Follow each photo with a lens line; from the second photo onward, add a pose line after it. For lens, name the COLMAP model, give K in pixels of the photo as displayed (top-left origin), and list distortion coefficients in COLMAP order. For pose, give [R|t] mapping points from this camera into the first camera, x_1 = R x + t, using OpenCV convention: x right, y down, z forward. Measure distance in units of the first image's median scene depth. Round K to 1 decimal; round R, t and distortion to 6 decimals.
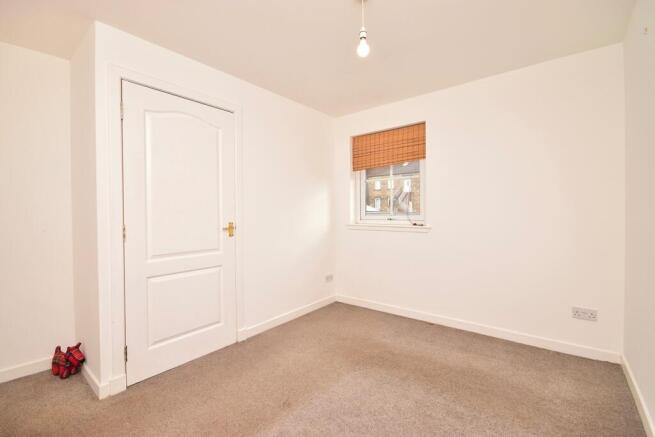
lens RADIAL K [[288.4, 0, 329.8], [0, 288.4, 216.1], [0, 0, 1]] dist [-0.011626, -0.000627]
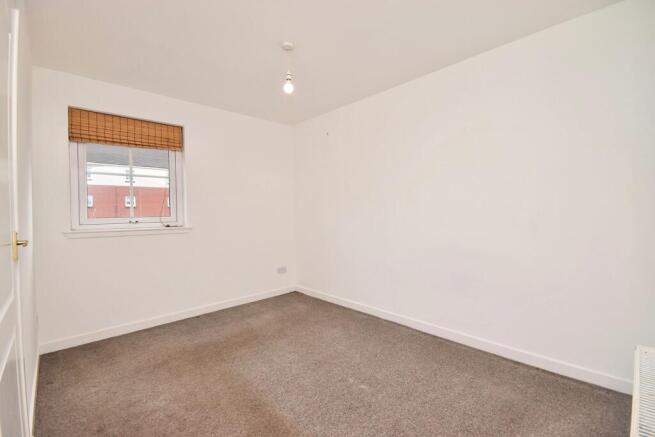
lens RADIAL K [[288.4, 0, 329.8], [0, 288.4, 216.6], [0, 0, 1]] dist [-0.011626, -0.000627]
pose [[0.134078, -0.026869, 0.990606, -0.756016], [0.009170, 0.999623, 0.025872, -0.030344], [-0.990928, 0.005615, 0.134274, 0.406160]]
